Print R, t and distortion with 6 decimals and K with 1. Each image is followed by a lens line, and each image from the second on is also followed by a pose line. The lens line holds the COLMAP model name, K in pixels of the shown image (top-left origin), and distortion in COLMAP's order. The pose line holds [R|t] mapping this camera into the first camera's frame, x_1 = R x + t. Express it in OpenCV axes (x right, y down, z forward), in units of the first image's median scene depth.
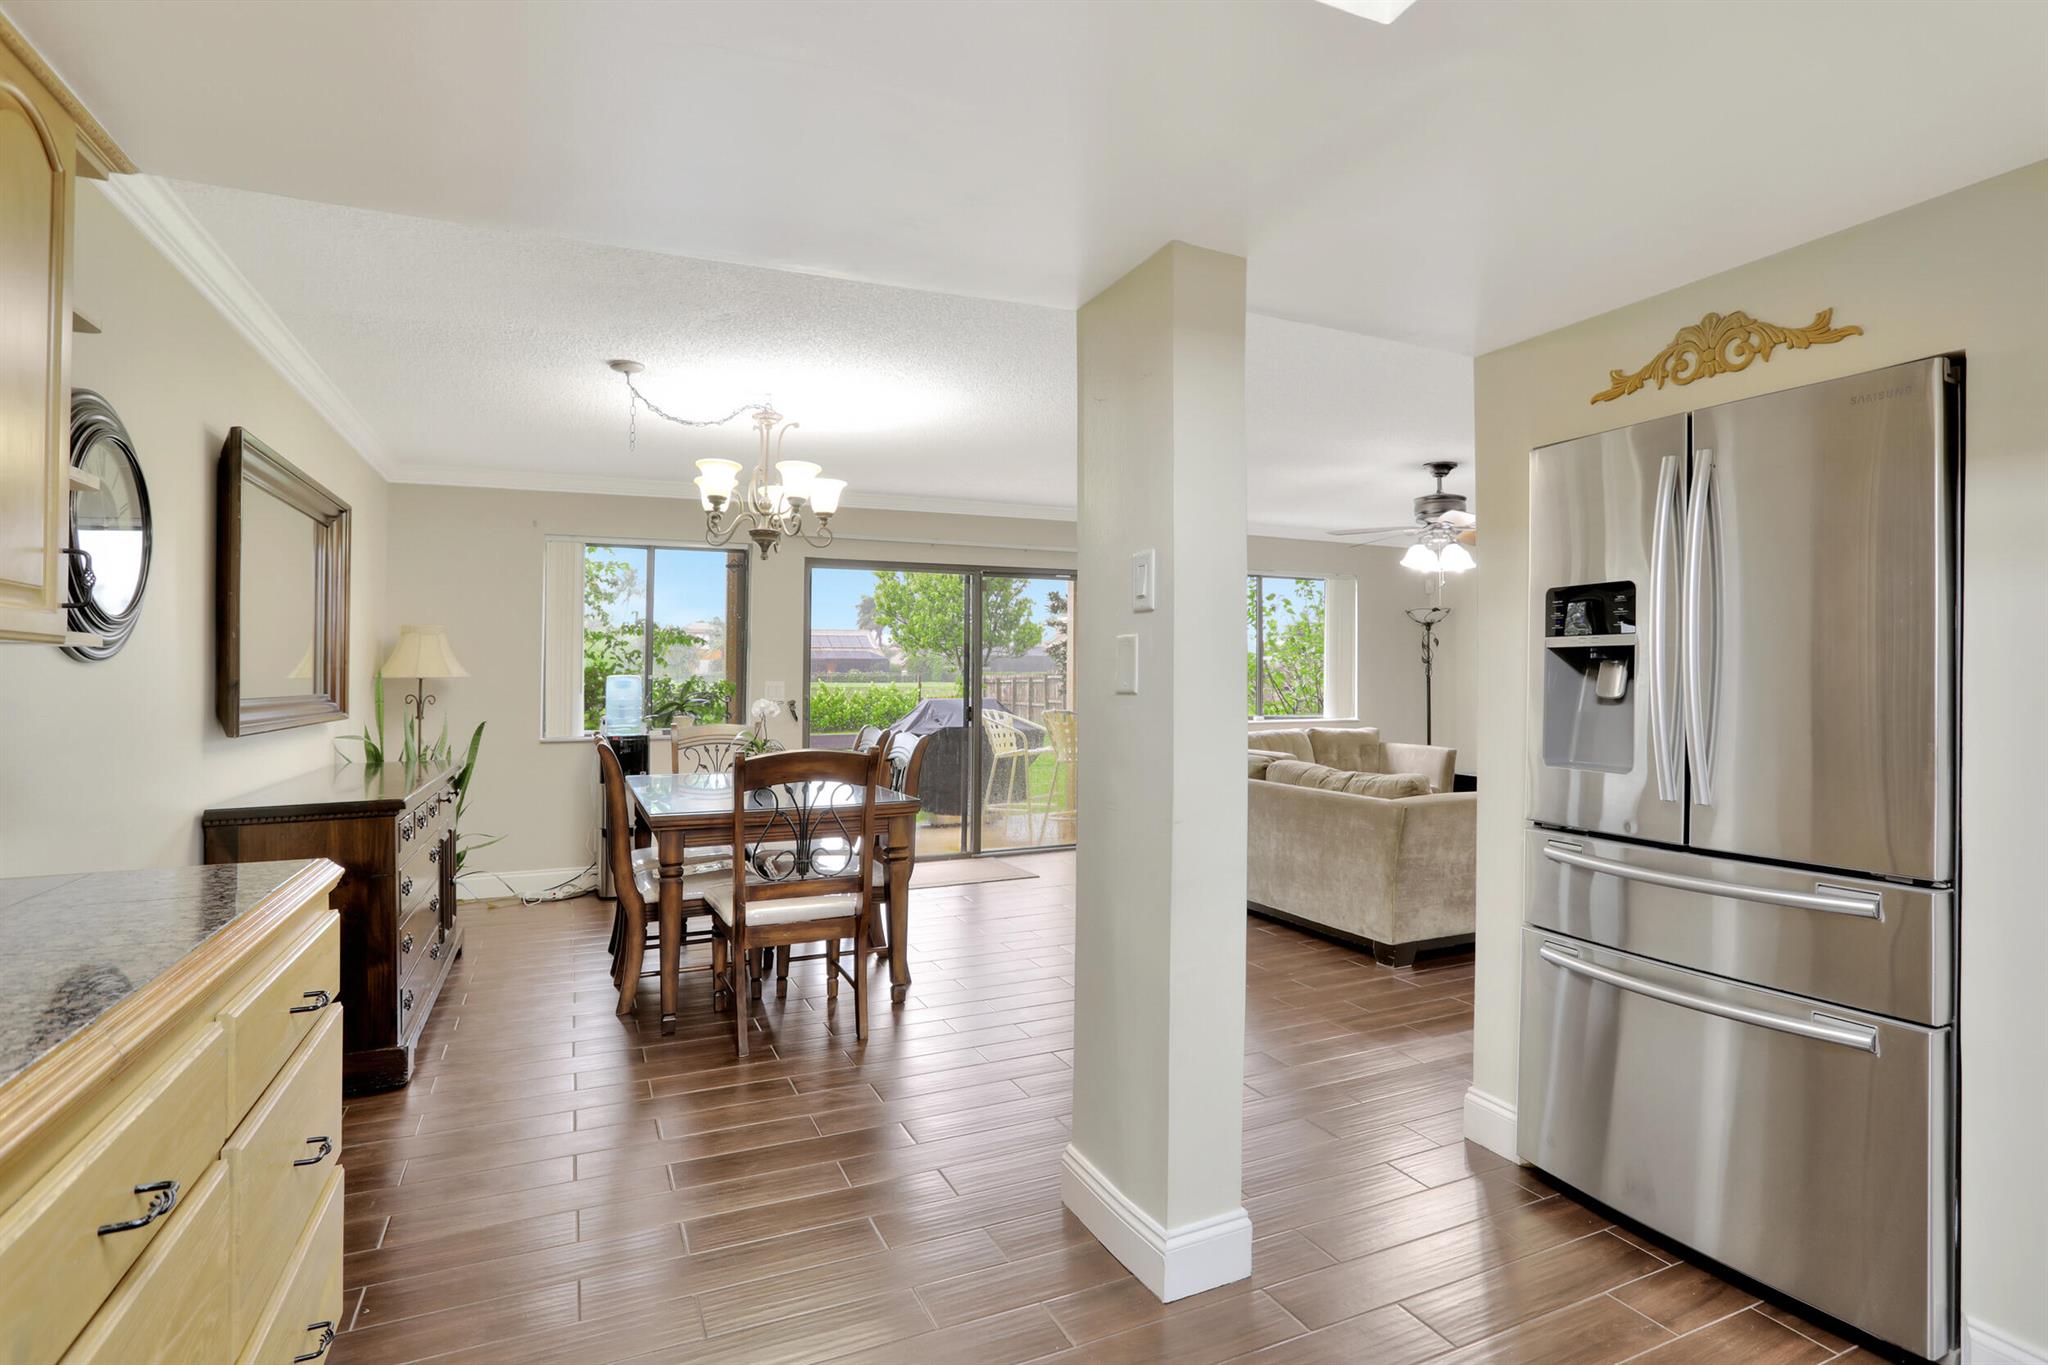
lens RADIAL K [[1011.9, 0, 1024.0], [0, 1011.9, 682.5], [0, 0, 1]] dist [-0.056204, 0.022180]
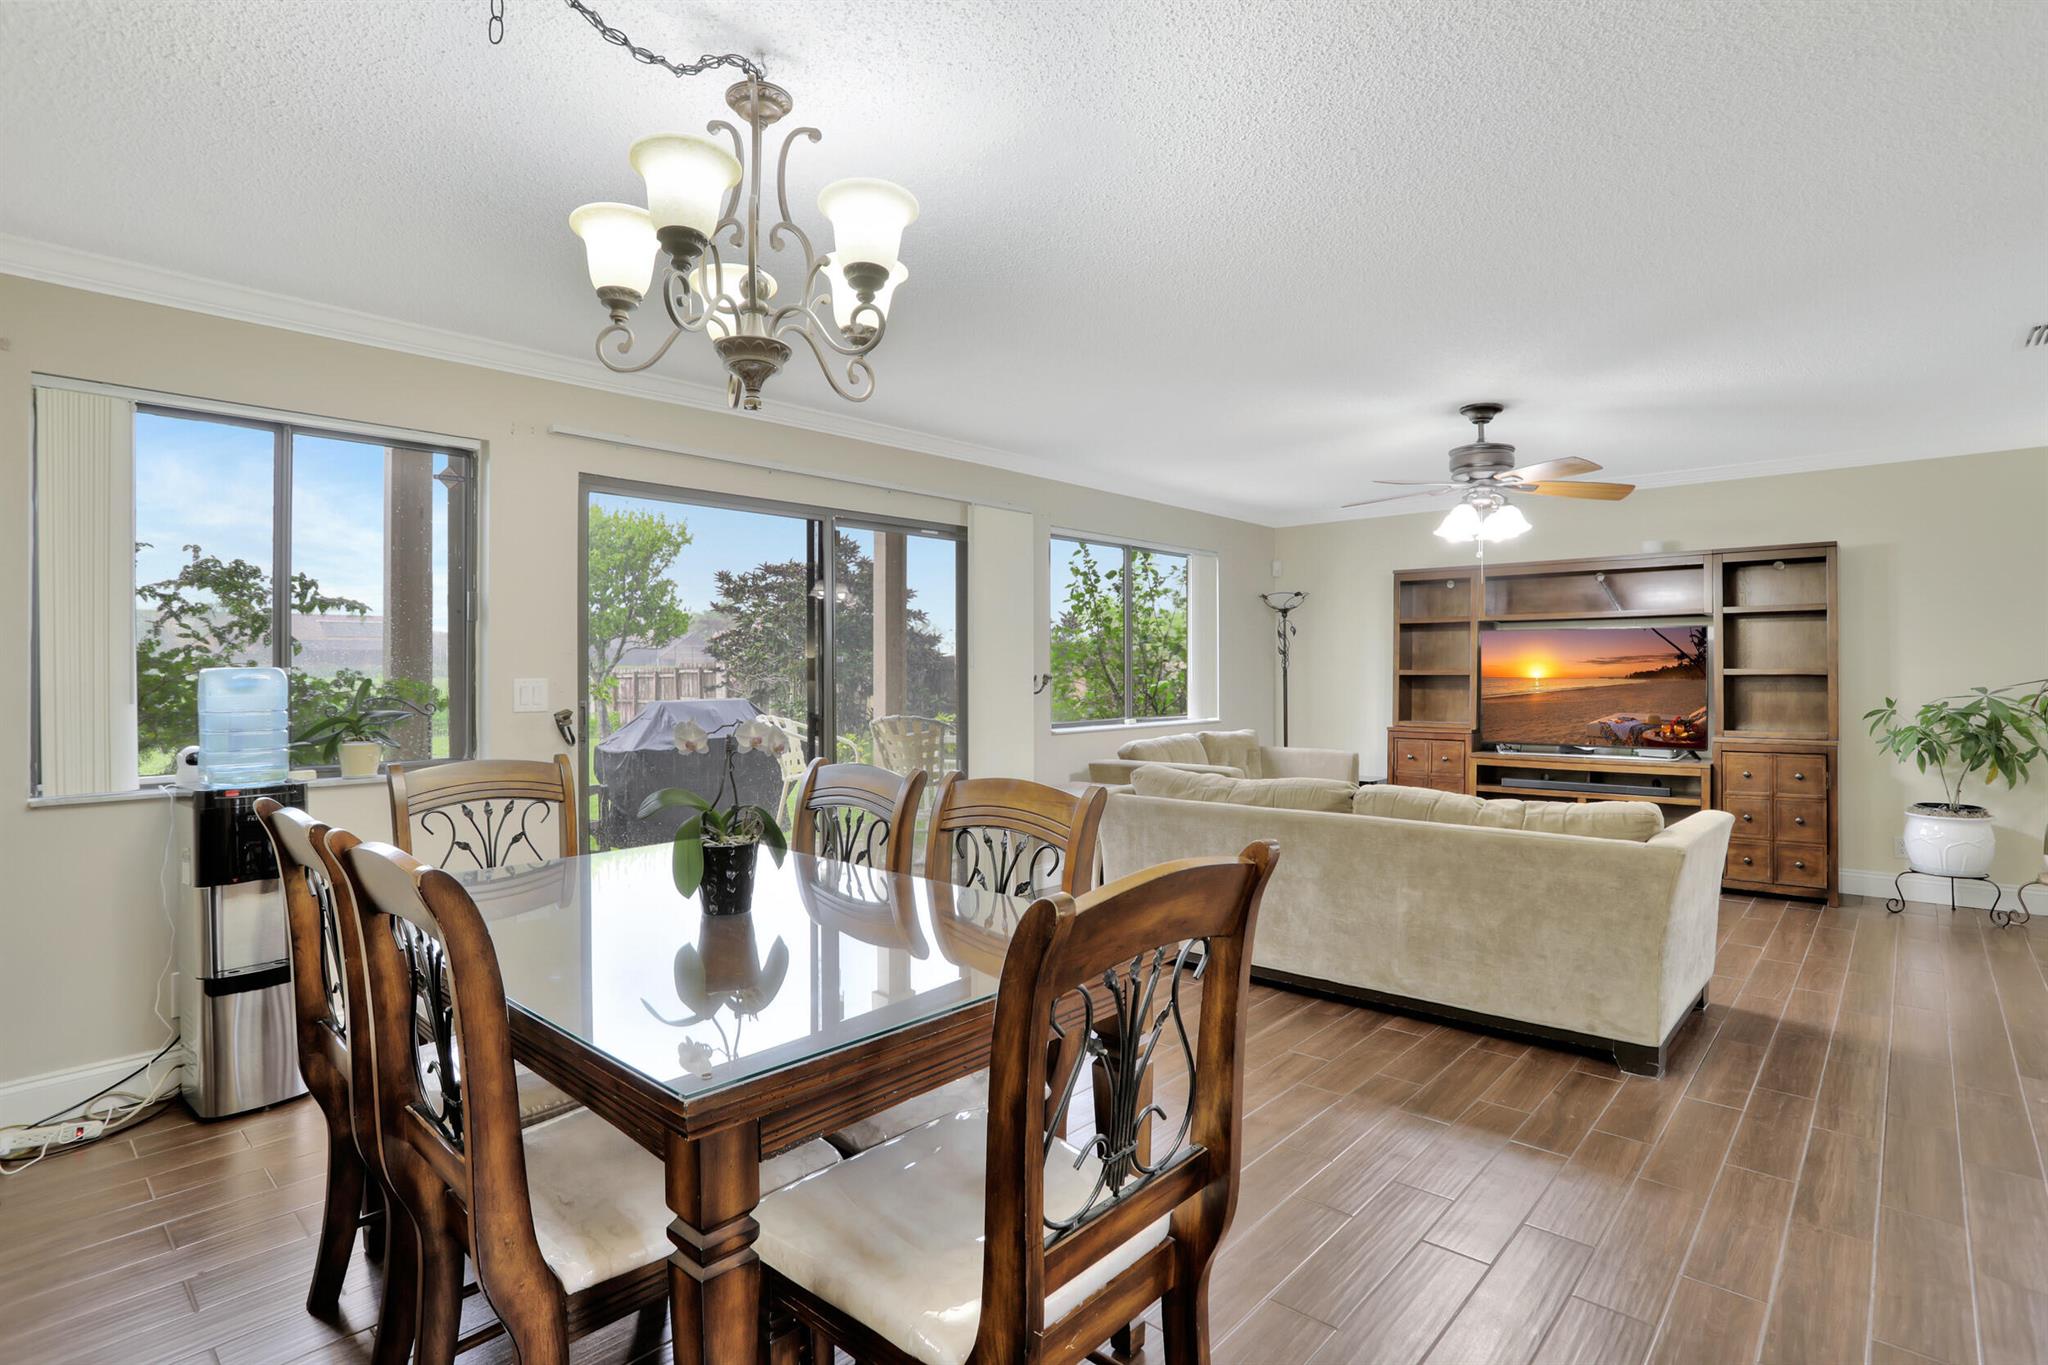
lens RADIAL K [[1011.9, 0, 1024.0], [0, 1011.9, 682.5], [0, 0, 1]] dist [-0.056204, 0.022180]
pose [[0.918424, -0.005118, 0.395565, -0.236625], [0.002274, 0.999968, 0.007660, -0.002401], [-0.395591, -0.006136, 0.918406, 0.391965]]
